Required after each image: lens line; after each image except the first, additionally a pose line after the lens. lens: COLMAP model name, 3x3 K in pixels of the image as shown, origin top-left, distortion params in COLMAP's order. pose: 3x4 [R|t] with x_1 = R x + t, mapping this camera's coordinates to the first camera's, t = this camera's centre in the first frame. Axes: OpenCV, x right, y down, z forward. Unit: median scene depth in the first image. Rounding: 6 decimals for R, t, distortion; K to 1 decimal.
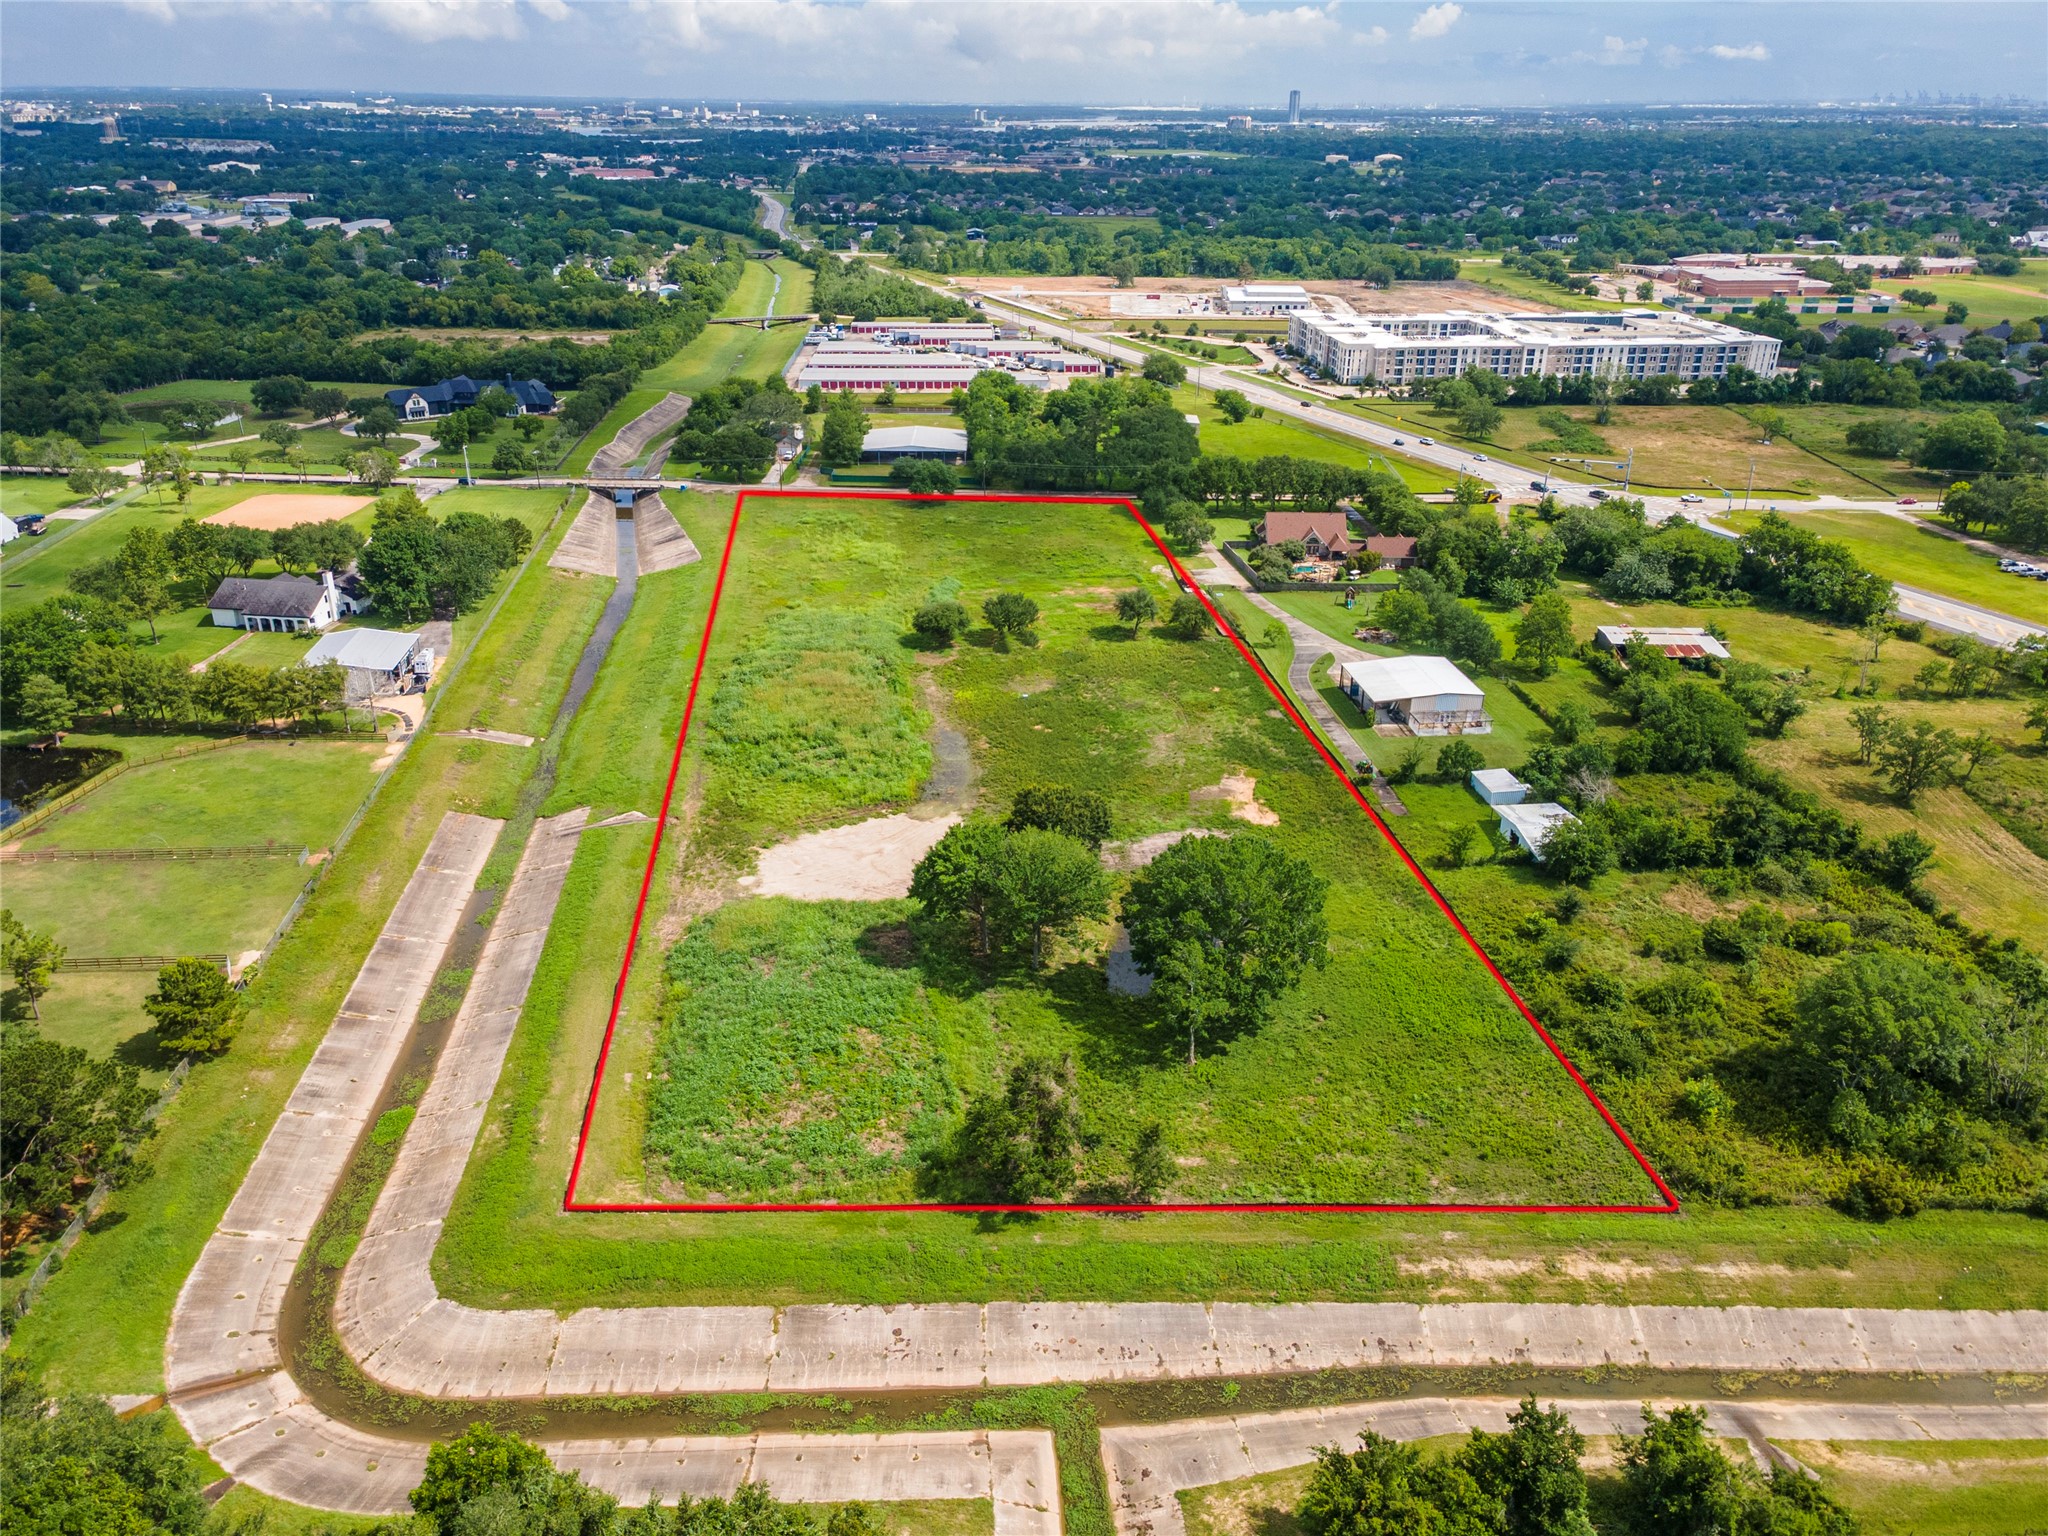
lens RADIAL K [[1513.0, 0, 1024.0], [0, 1513.0, 768.0], [0, 0, 1]] dist [0.012016, 0.052177]
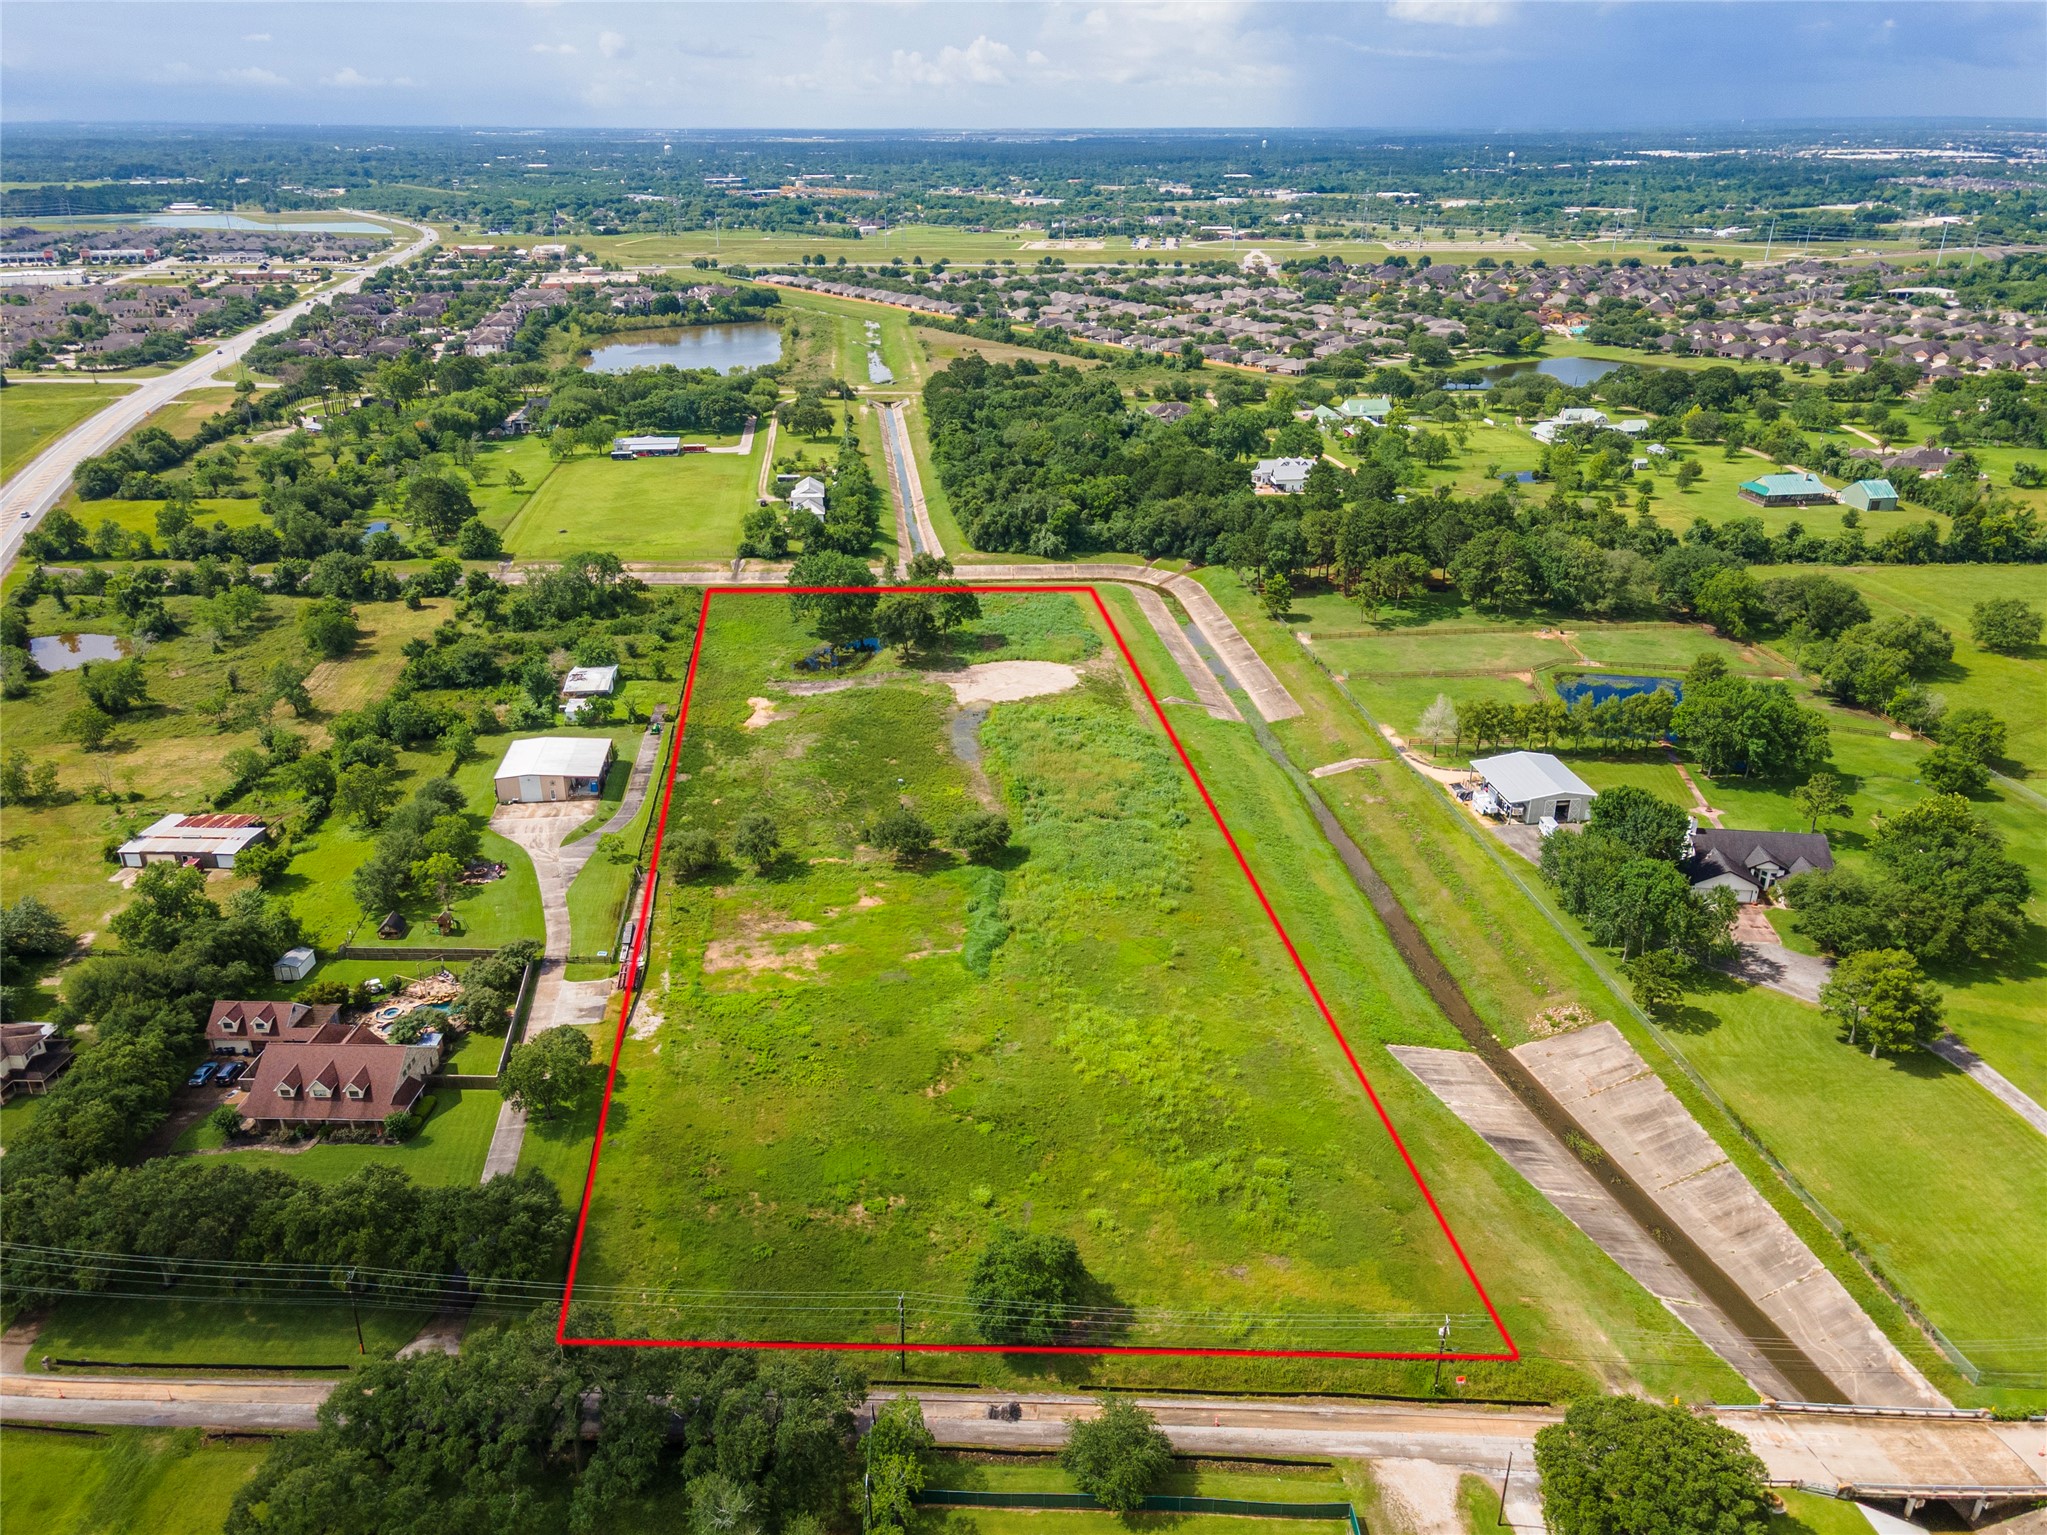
lens RADIAL K [[1510.6, 0, 1036.5], [0, 1510.6, 730.7], [0, 0, 1]] dist [0.042260, -0.005249]
pose [[-0.999858, -0.002265, -0.016694, -0.070432], [-0.013571, 0.695433, 0.718463, -0.765476], [0.009982, 0.718587, -0.695365, 1.534169]]
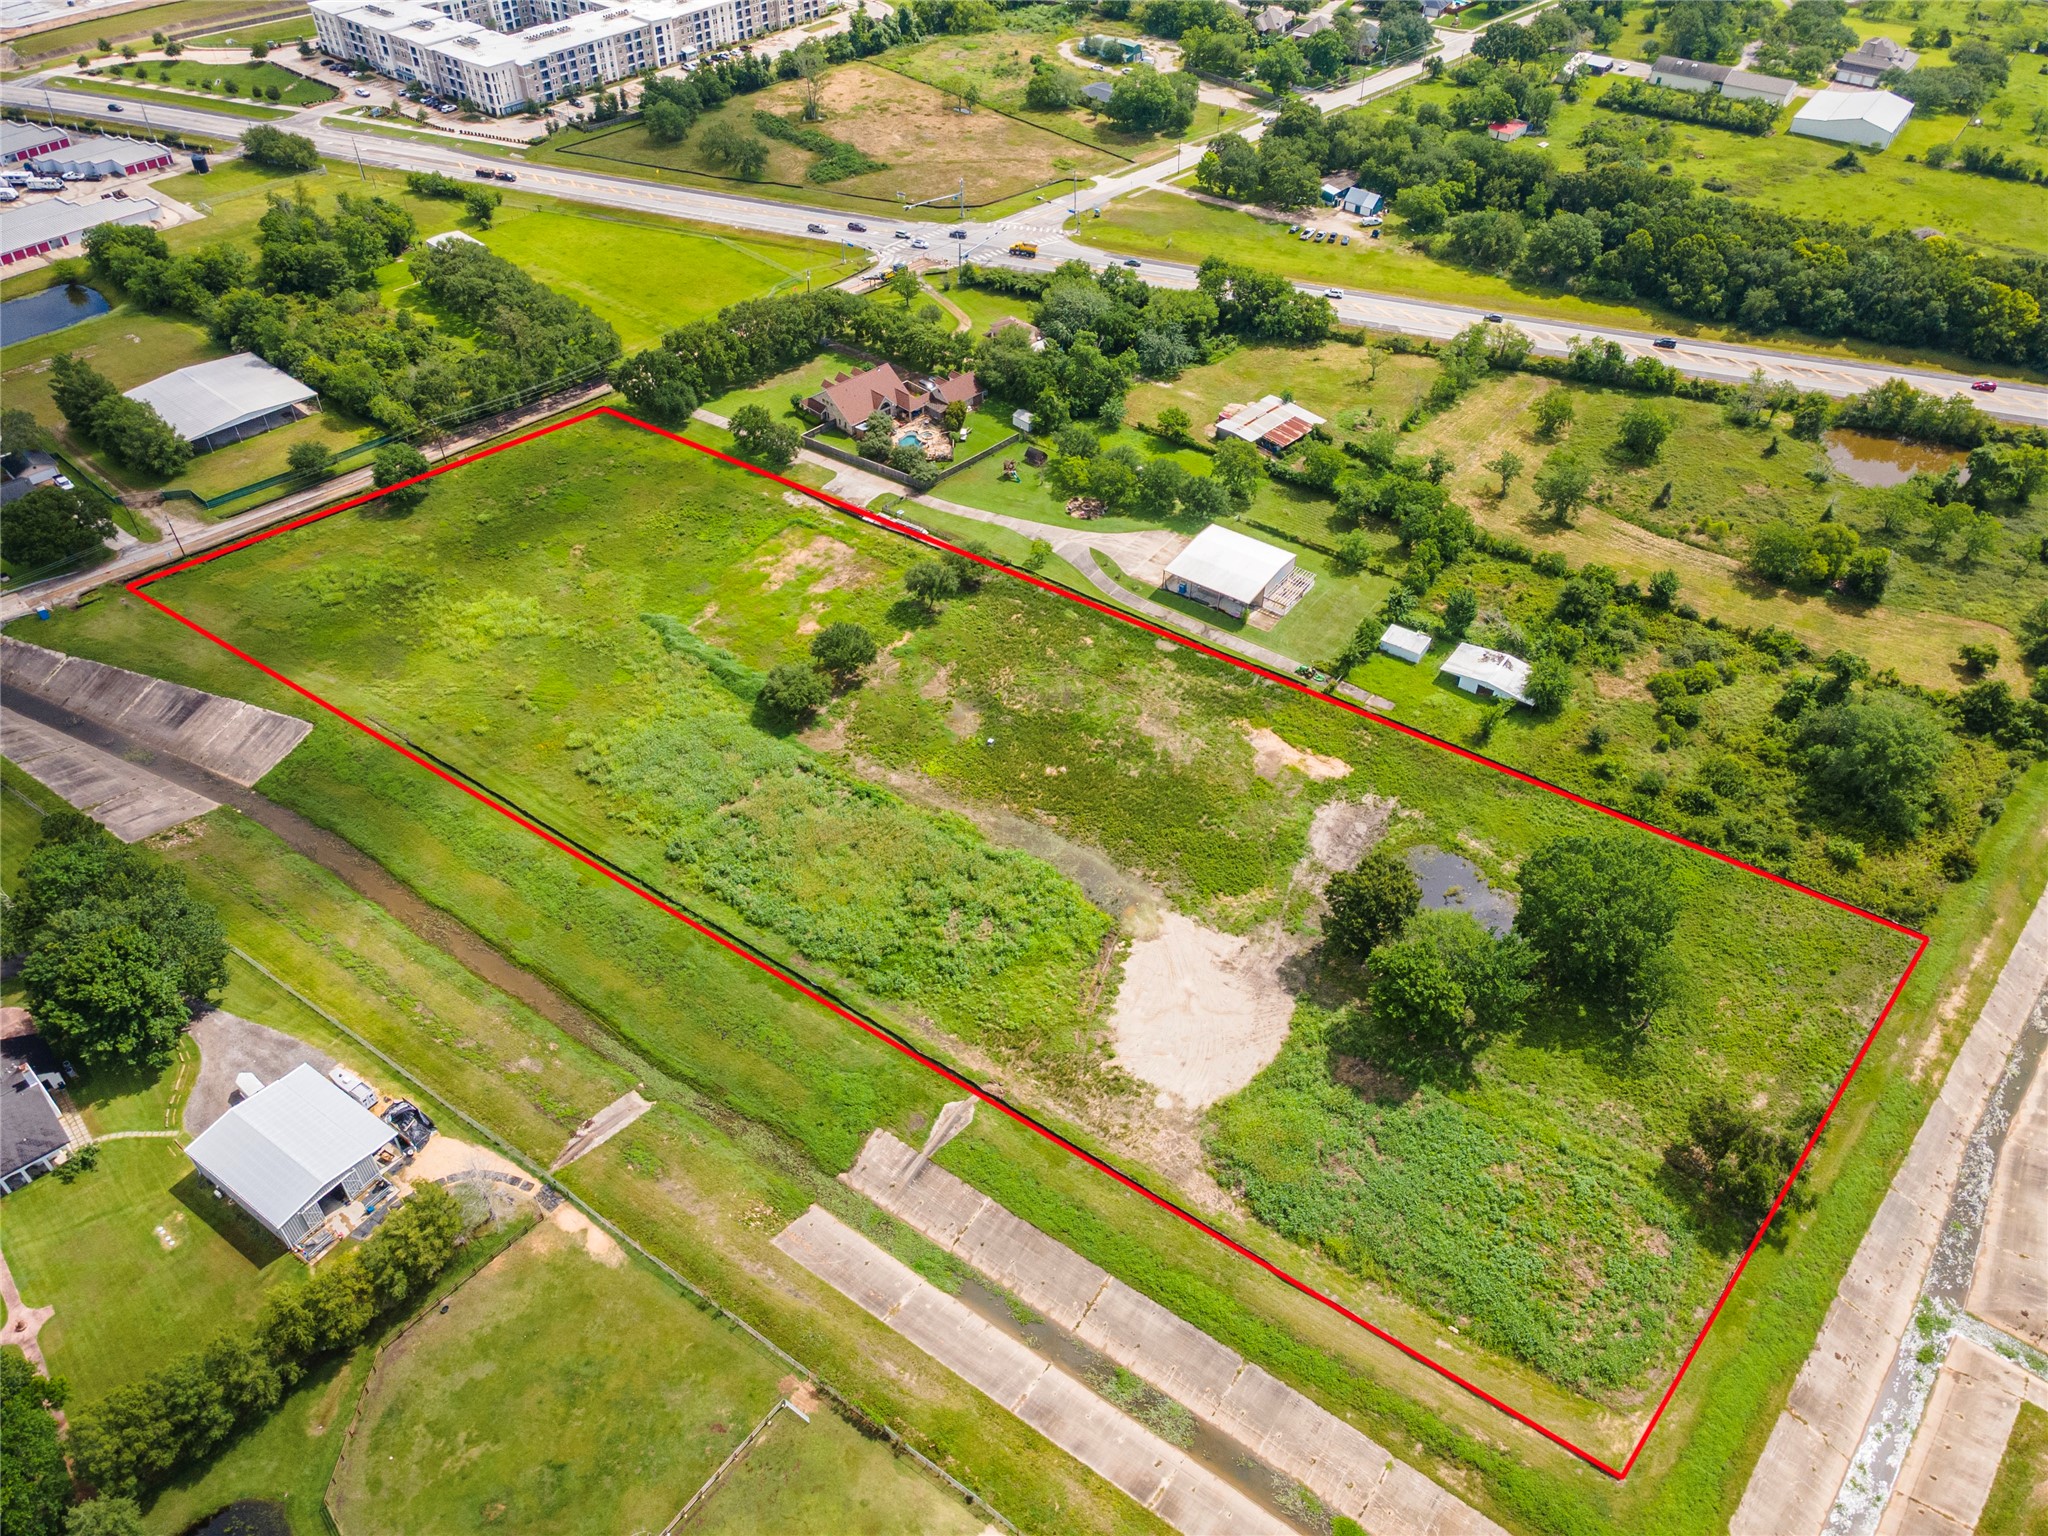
lens RADIAL K [[1491.8, 0, 1024.0], [0, 1491.8, 768.0], [0, 0, 1]] dist [0.005011, 0.076158]
pose [[0.662813, -0.495601, 0.561302, -0.466459], [0.291295, 0.861231, 0.416448, -0.373486], [-0.689802, -0.112523, 0.715201, 0.262784]]
